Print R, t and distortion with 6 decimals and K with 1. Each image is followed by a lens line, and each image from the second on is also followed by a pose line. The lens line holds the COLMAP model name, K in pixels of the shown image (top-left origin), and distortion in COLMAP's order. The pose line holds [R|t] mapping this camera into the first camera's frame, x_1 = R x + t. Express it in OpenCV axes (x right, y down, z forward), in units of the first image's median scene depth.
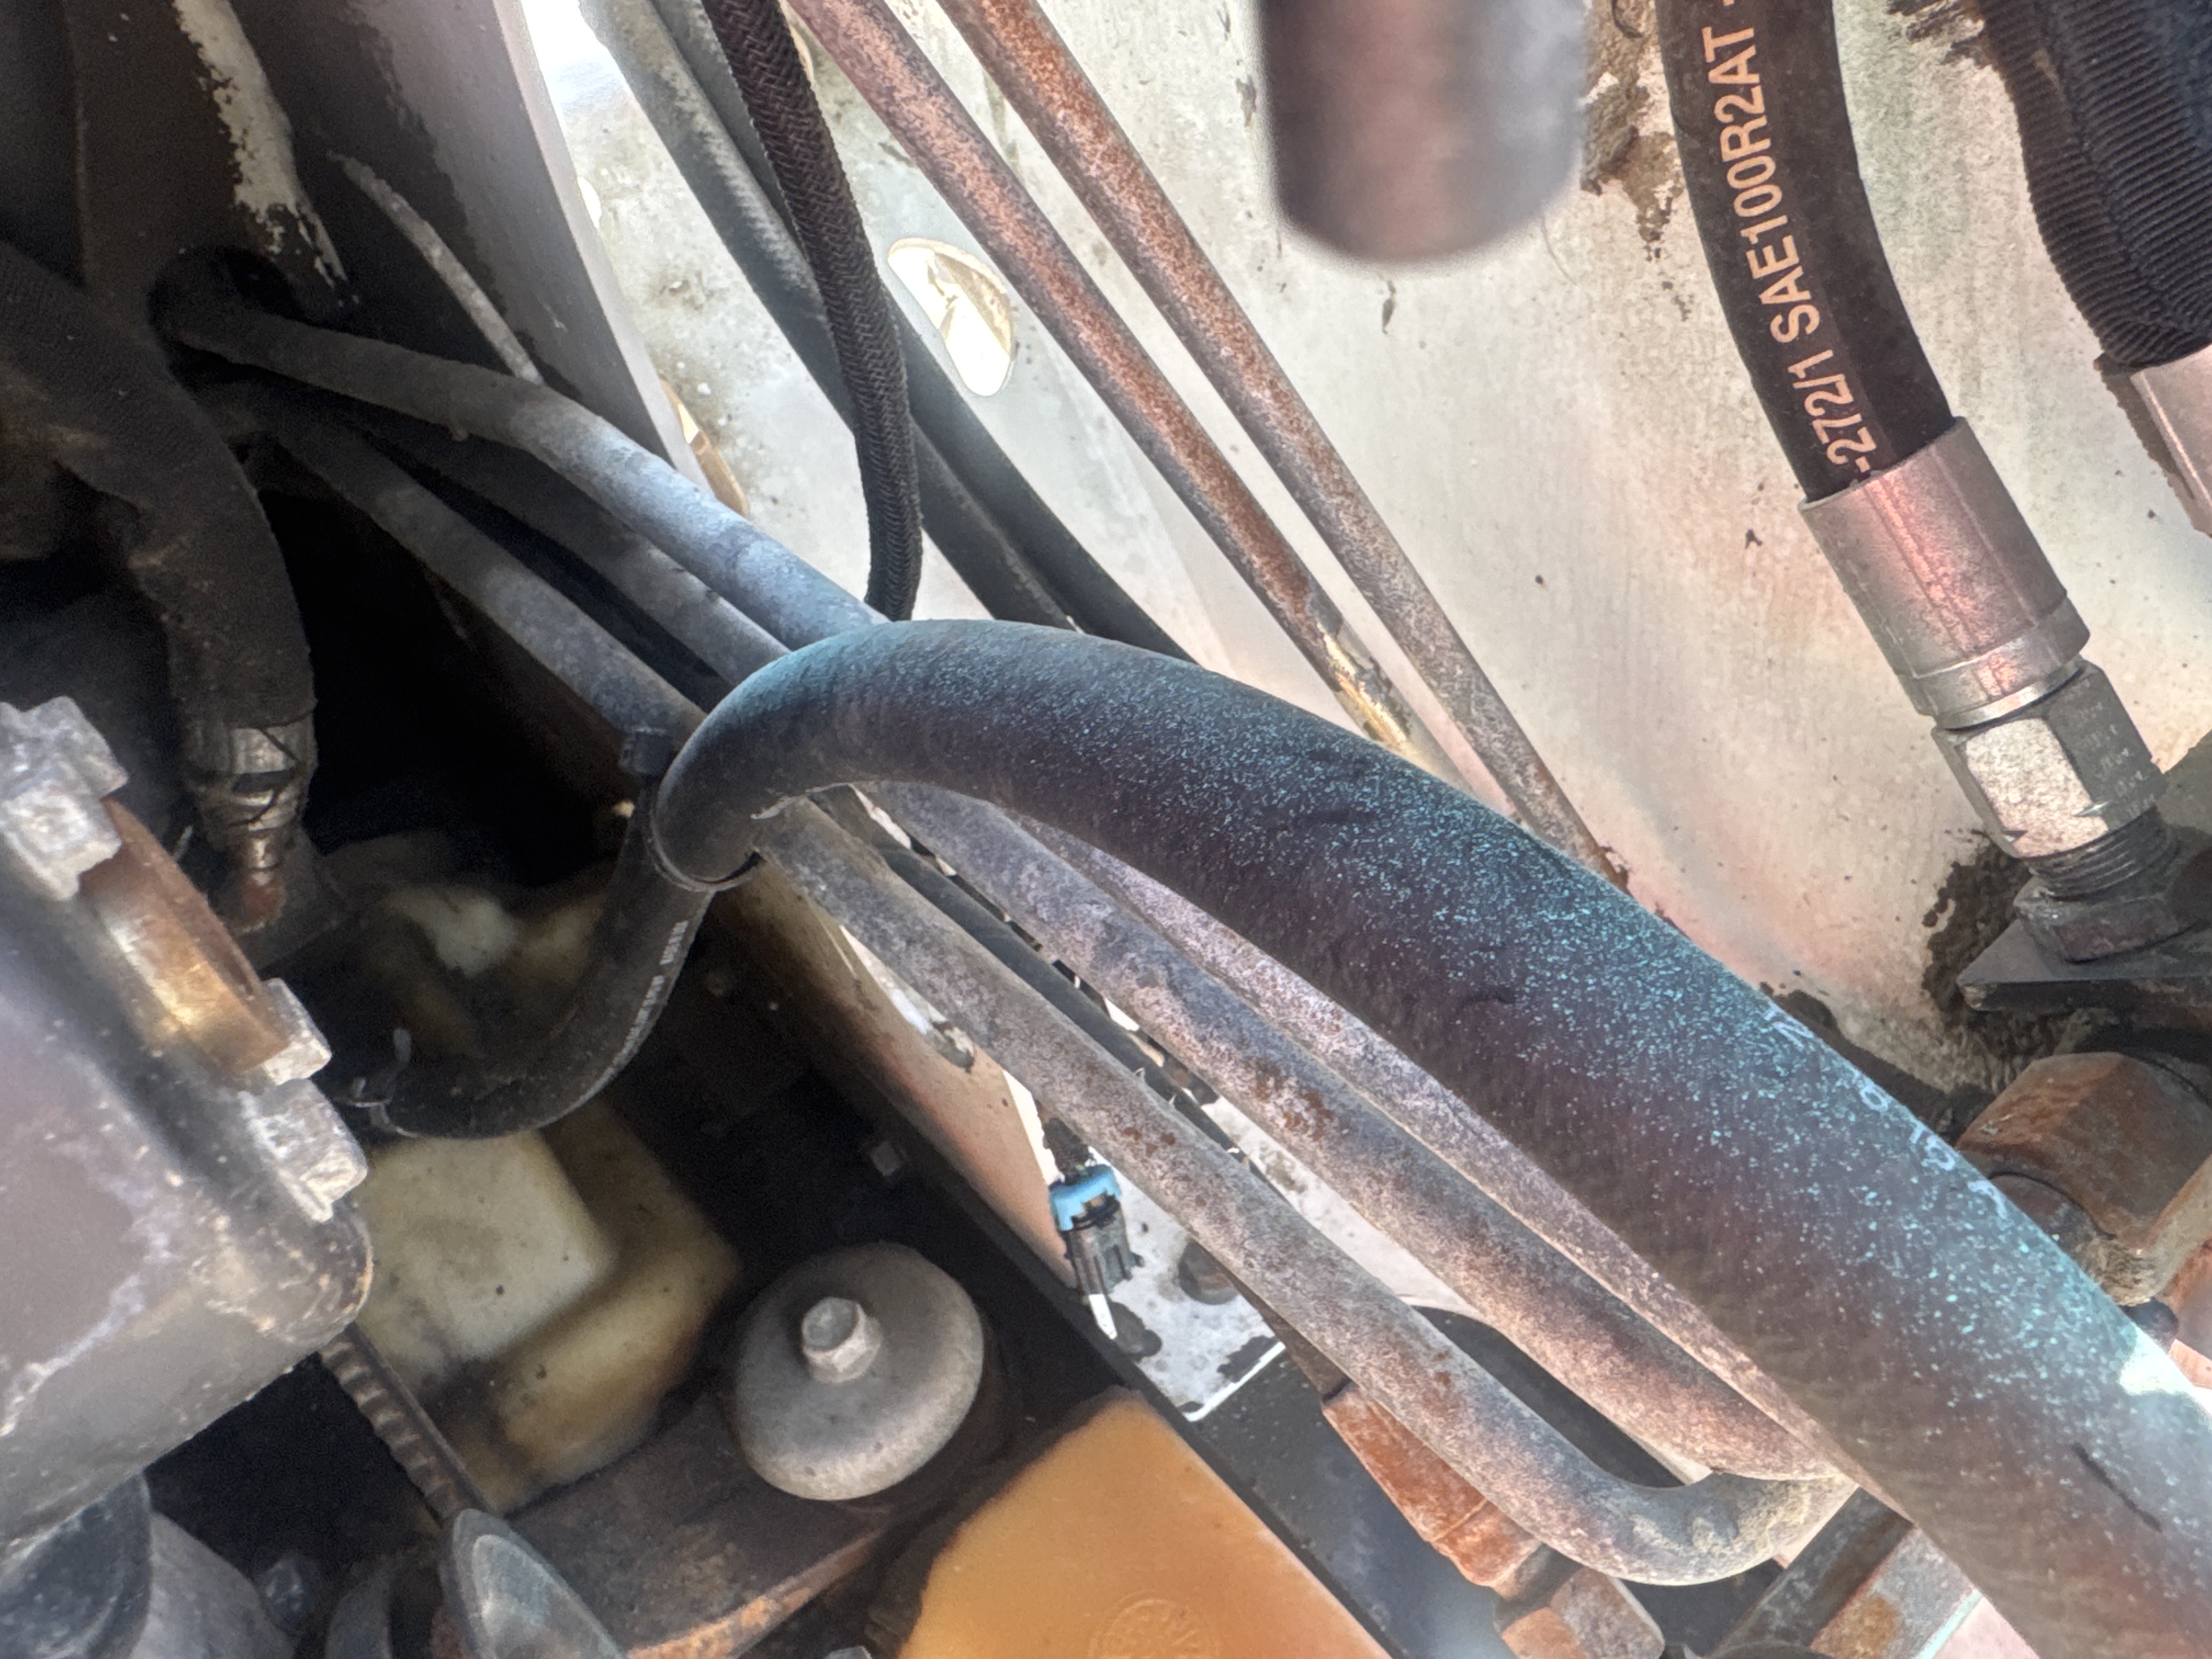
lens RADIAL K [[1568.8, 0, 1112.5], [0, 1568.8, 843.5], [0, 0, 1]] dist [-0.008375, 0.003176]
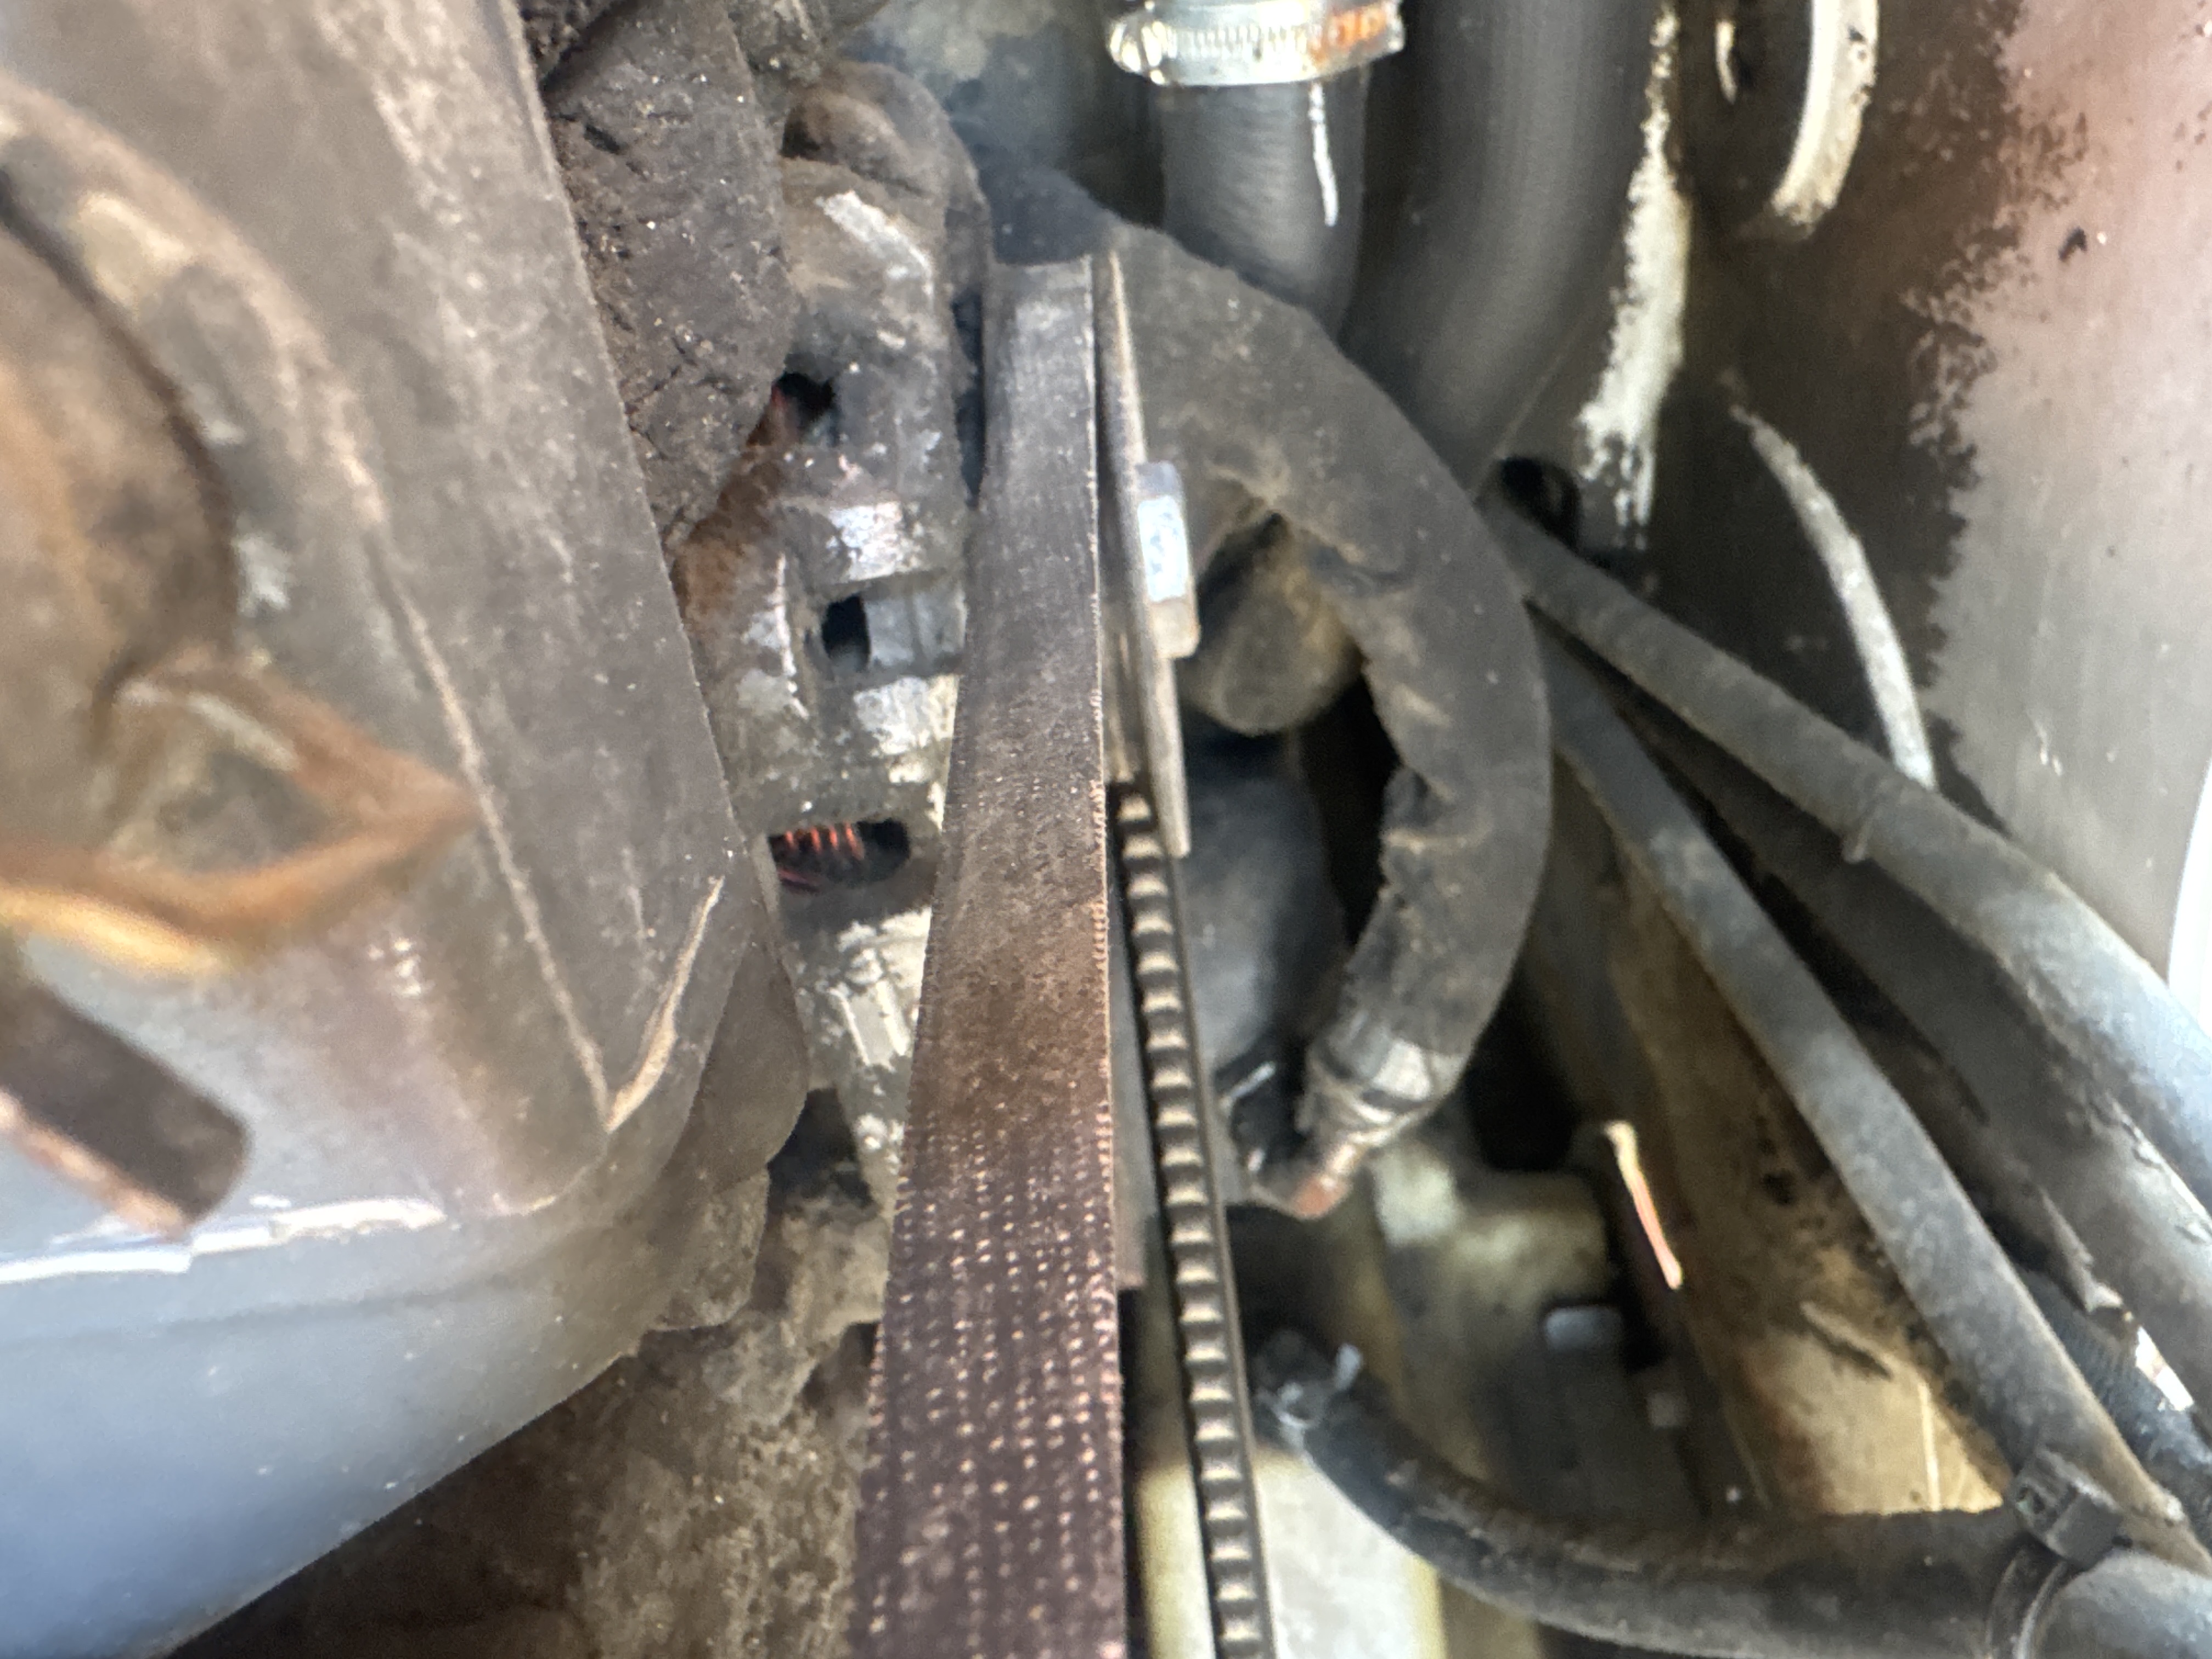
lens RADIAL K [[1568.8, 0, 1112.5], [0, 1568.8, 843.5], [0, 0, 1]] dist [-0.008375, 0.003176]
pose [[0.795233, 0.375277, -0.476205, -0.297092], [-0.412971, 0.910321, 0.027749, -0.121320], [0.443913, 0.174592, 0.878896, 0.157624]]
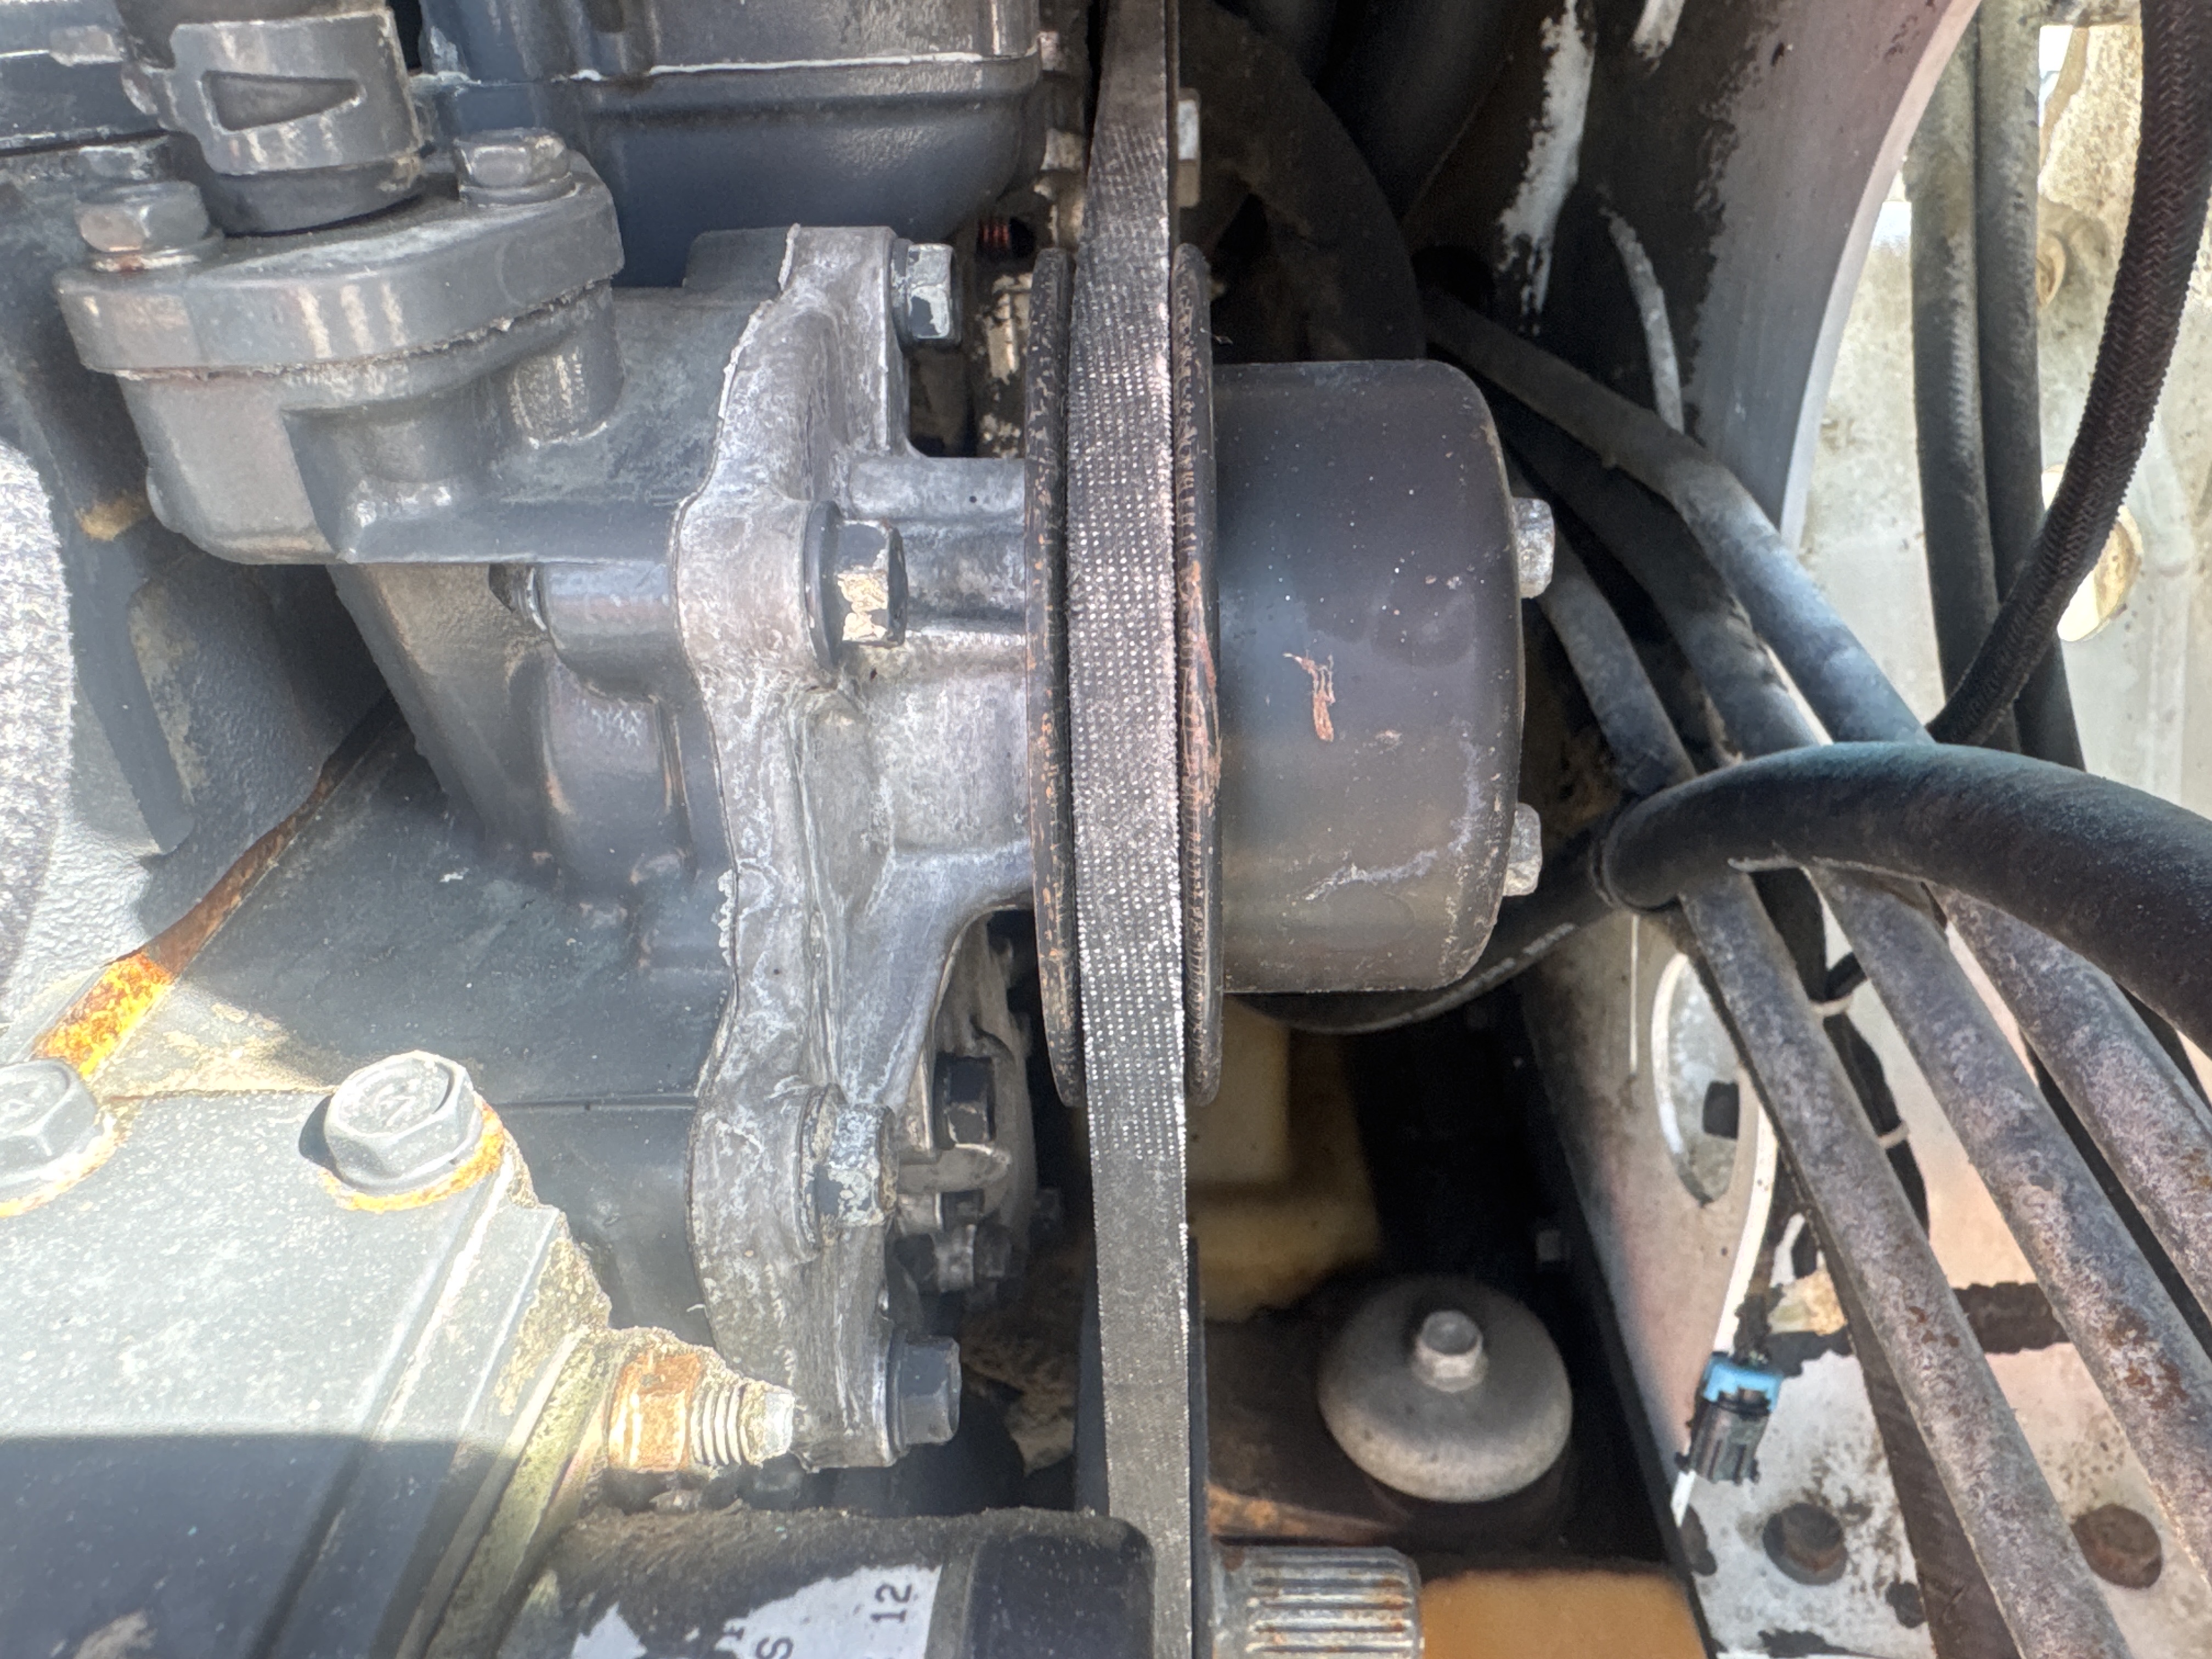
lens RADIAL K [[1568.8, 0, 1112.5], [0, 1568.8, 843.5], [0, 0, 1]] dist [-0.008375, 0.003176]
pose [[0.762138, 0.481841, -0.432406, -0.057629], [-0.511335, 0.857655, 0.054453, 0.084619], [0.397093, 0.179604, 0.900033, -0.099908]]
